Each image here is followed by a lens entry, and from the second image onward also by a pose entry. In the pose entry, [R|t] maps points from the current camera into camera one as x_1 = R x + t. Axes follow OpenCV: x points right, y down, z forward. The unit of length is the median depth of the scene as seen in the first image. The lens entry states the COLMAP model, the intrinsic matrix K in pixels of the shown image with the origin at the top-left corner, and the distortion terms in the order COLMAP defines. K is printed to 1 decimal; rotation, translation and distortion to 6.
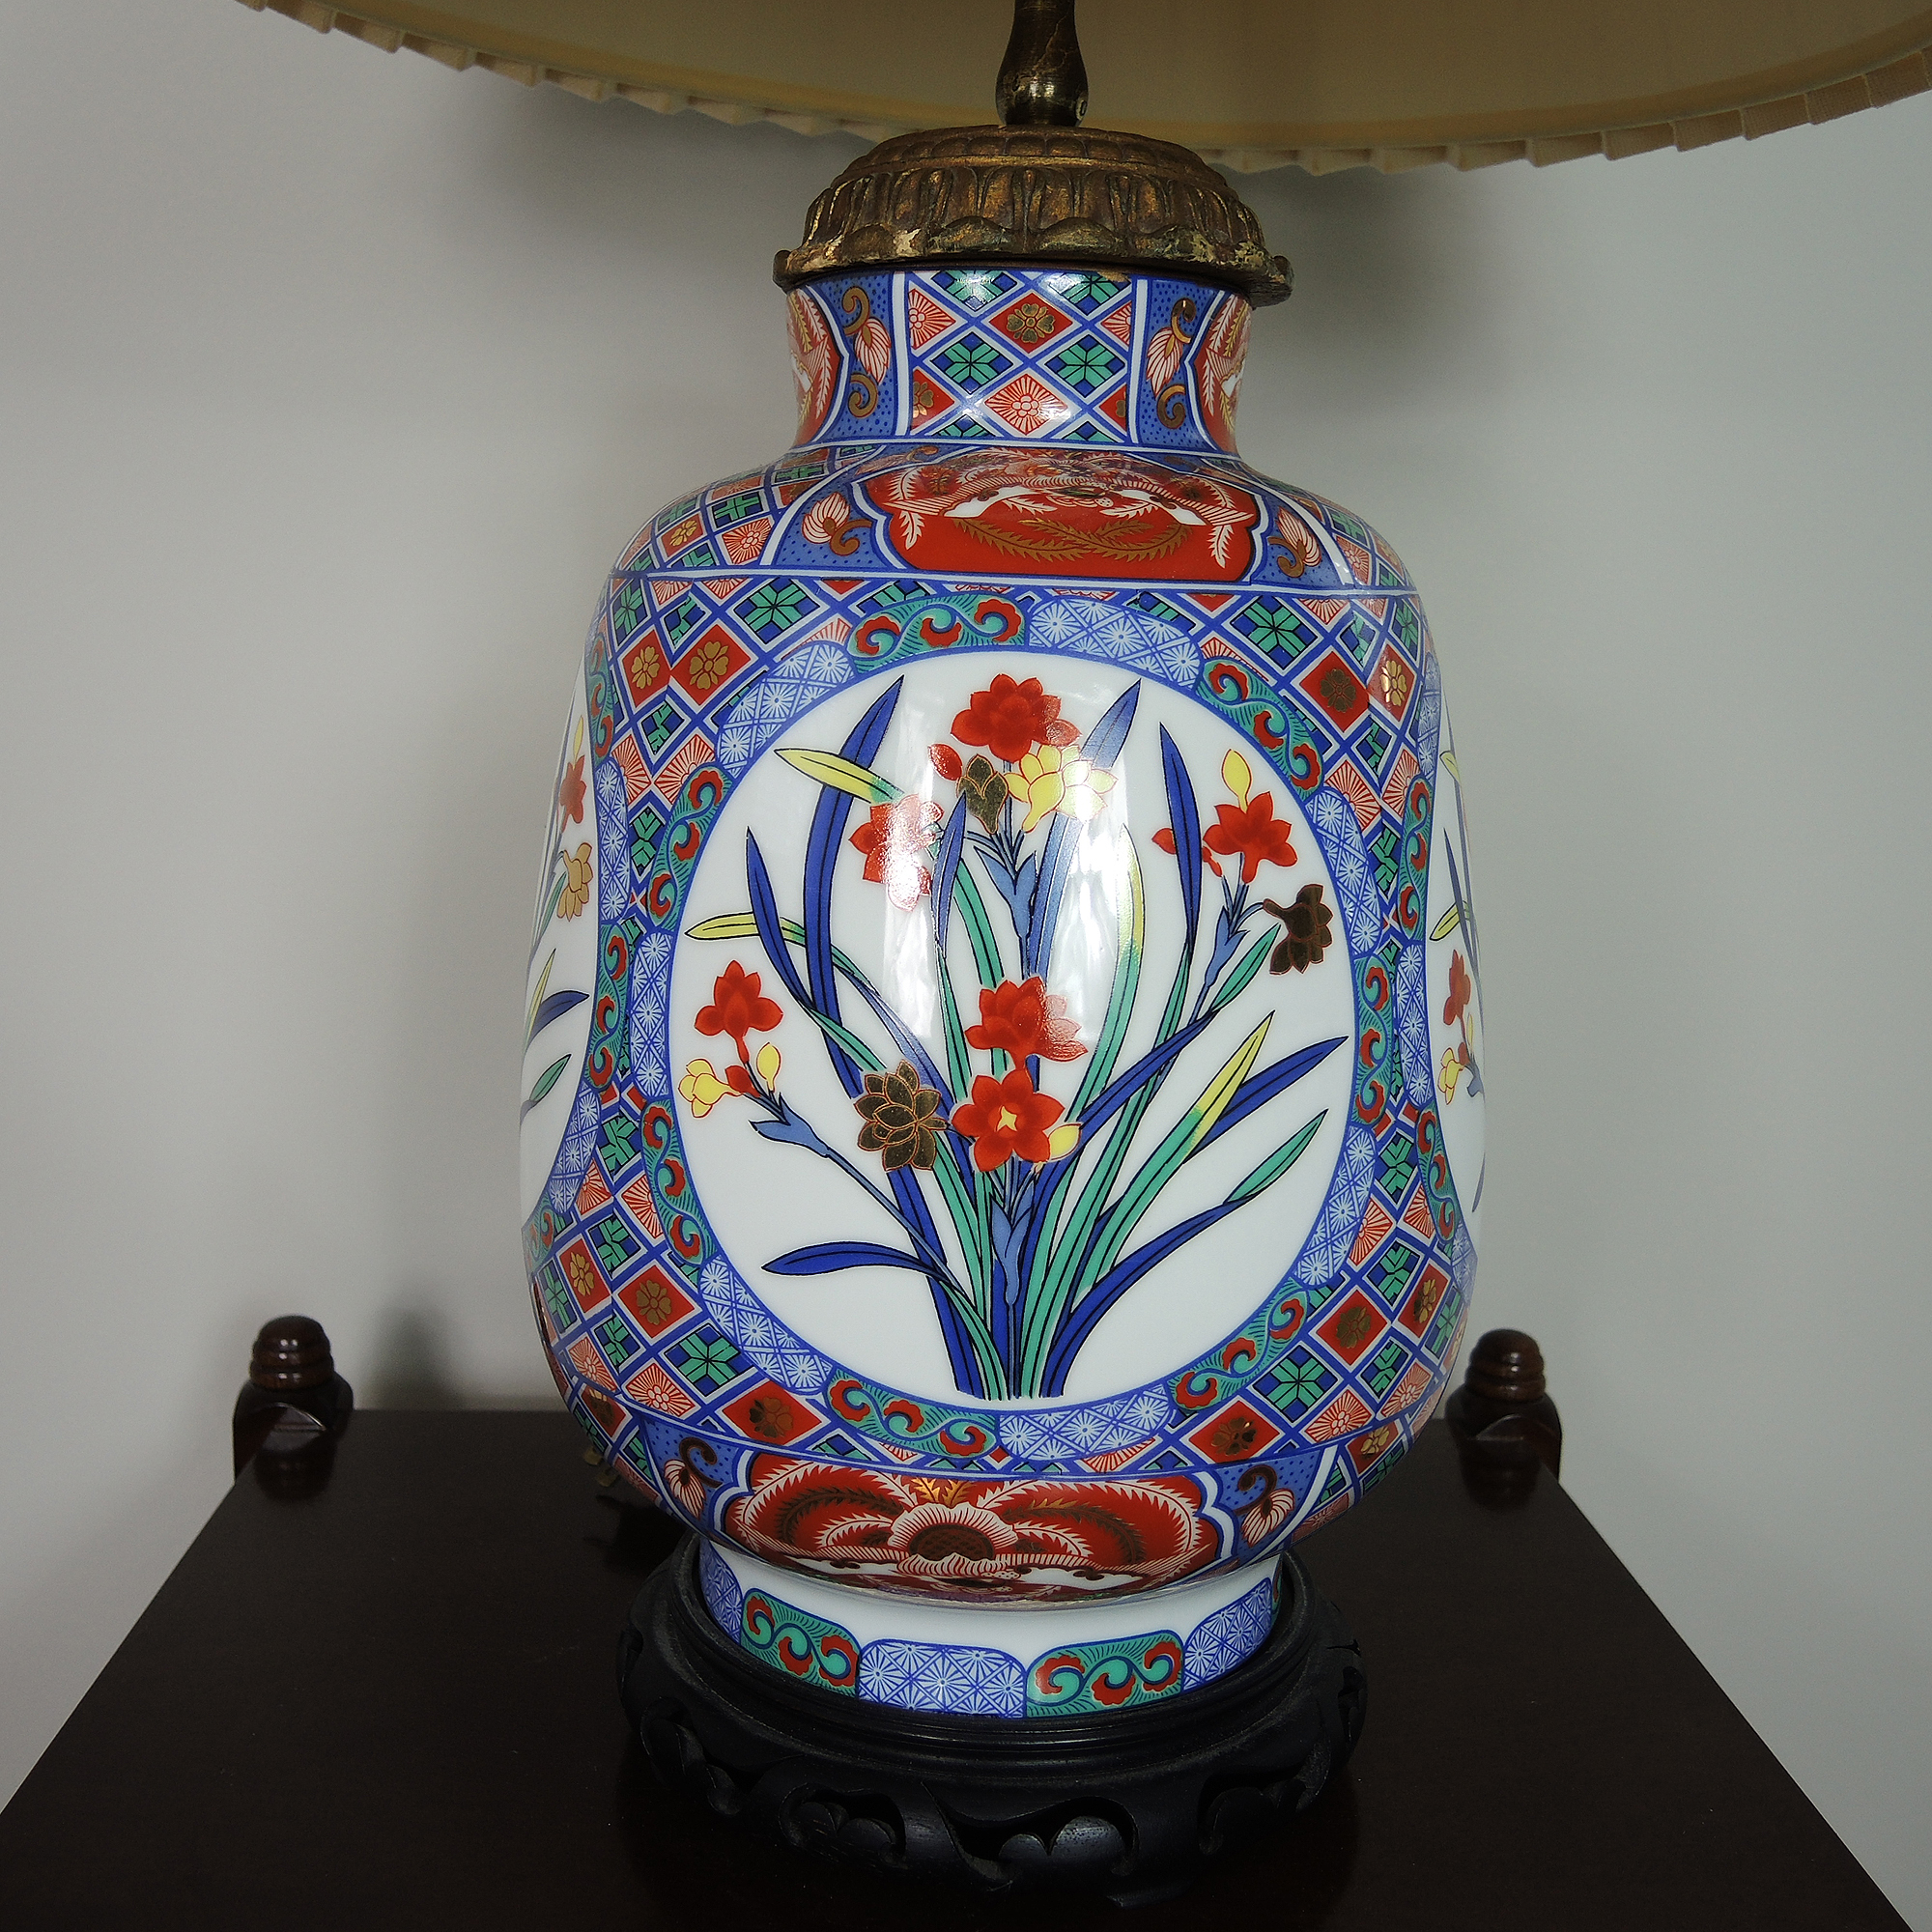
lens RADIAL K [[2174.4, 0, 966.2], [0, 2174.4, 965.6], [0, 0, 1]] dist [-0.011577, 0.000000]
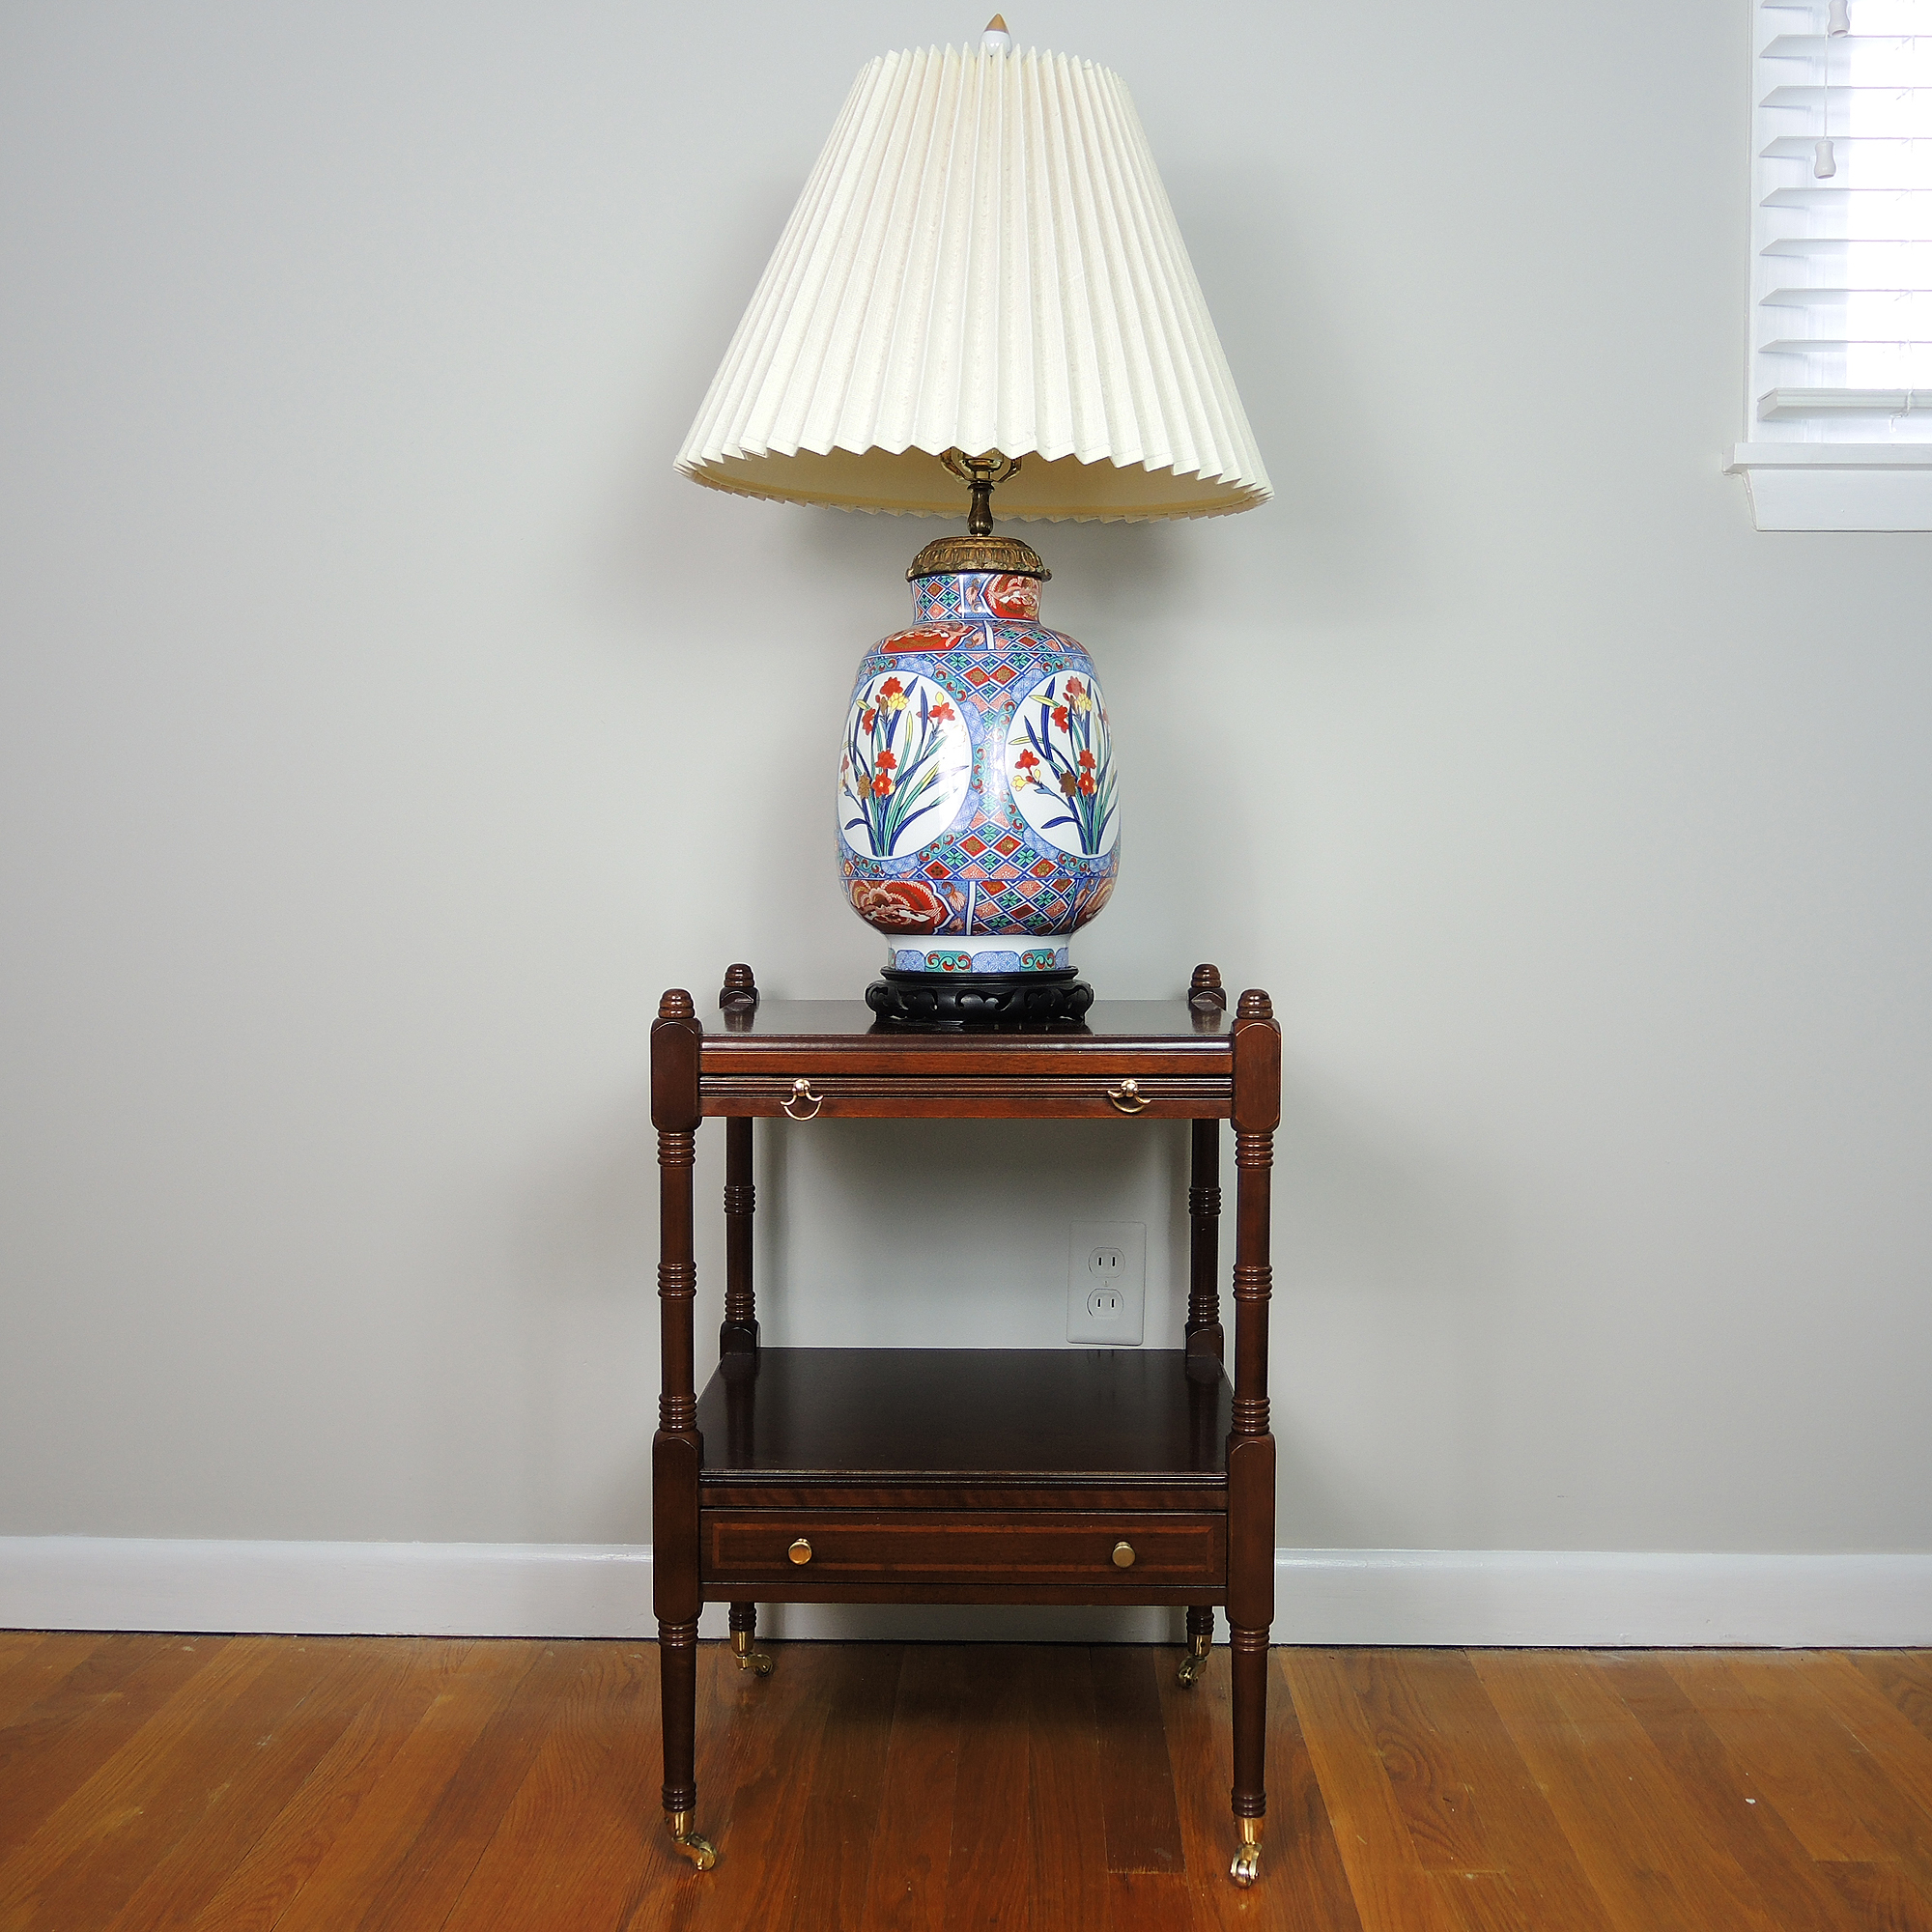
lens RADIAL K [[2174.4, 0, 961.4], [0, 2174.4, 961.3], [0, 0, 1]] dist [-0.011577, 0.000000]
pose [[0.763924, 0.002460, -0.645302, 2.671887], [-0.086783, 0.991300, -0.098957, 0.763726], [0.639445, 0.131597, 0.757491, -1.871537]]
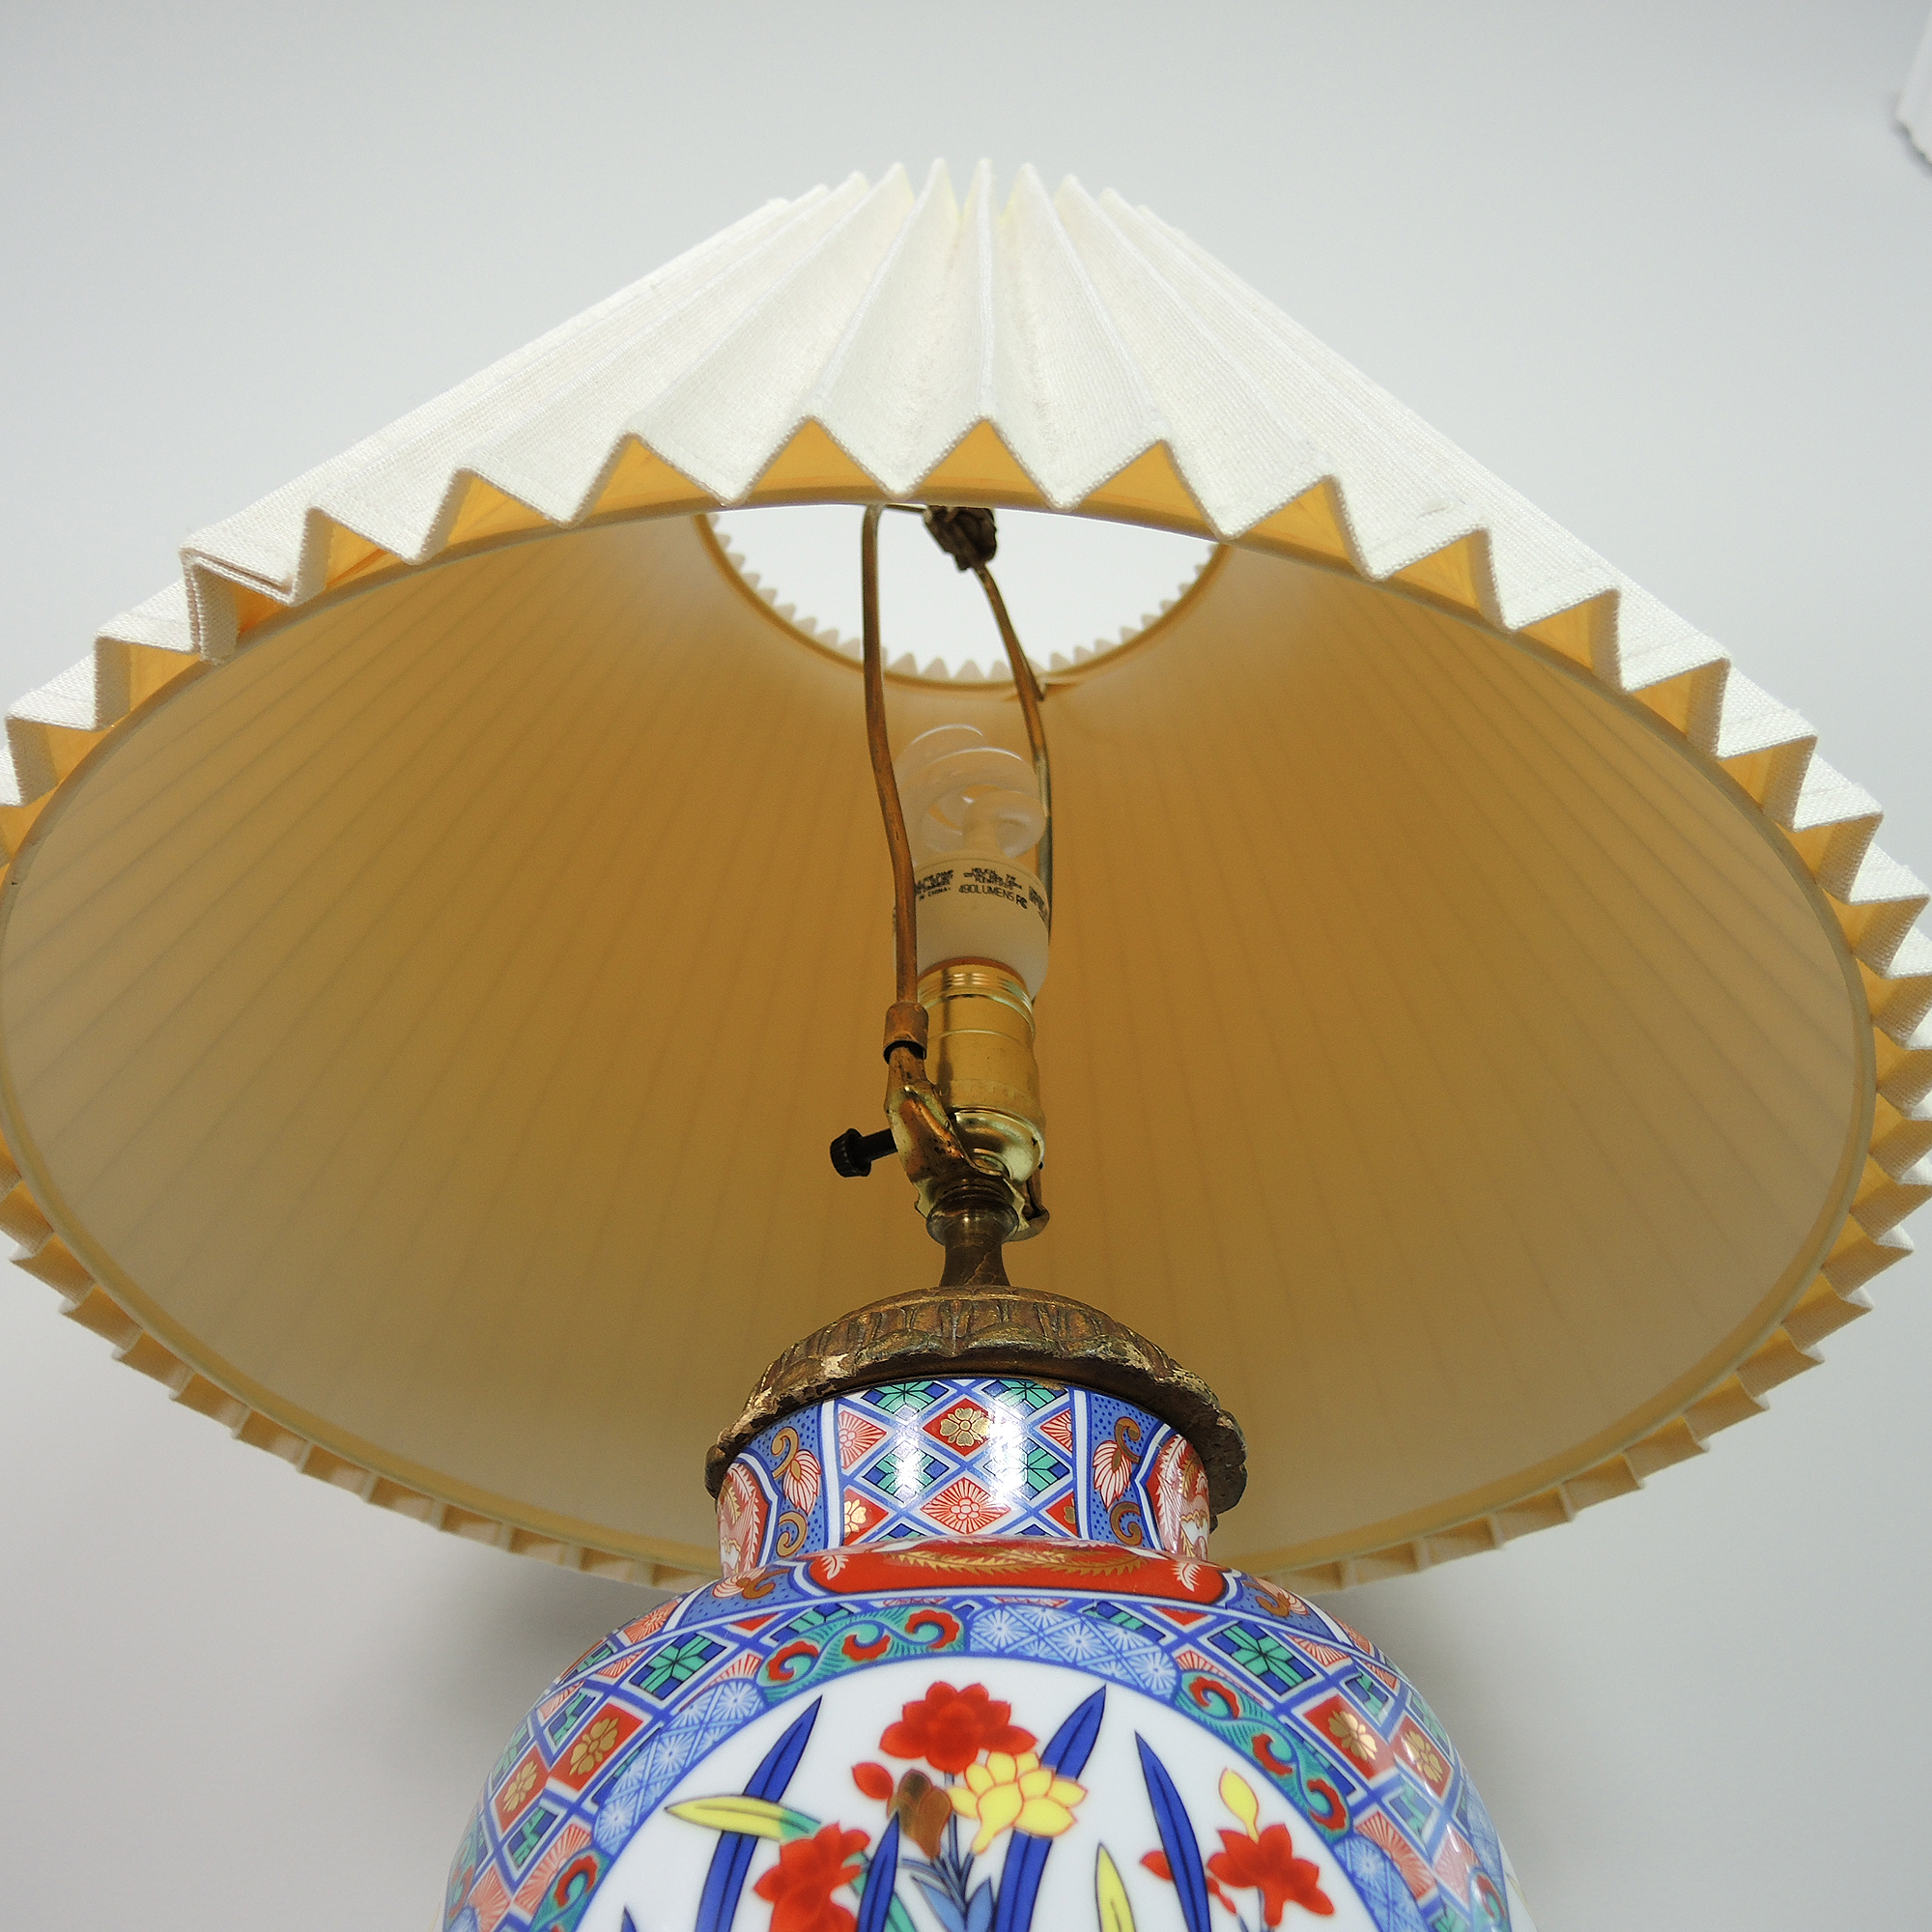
lens RADIAL K [[2174.4, 0, 961.0], [0, 2174.4, 958.5], [0, 0, 1]] dist [-0.011577, 0.000000]
pose [[0.998443, -0.054610, 0.011379, 0.029837], [0.043581, 0.636308, -0.770203, 0.325228], [0.034820, 0.769500, 0.637697, 0.248285]]
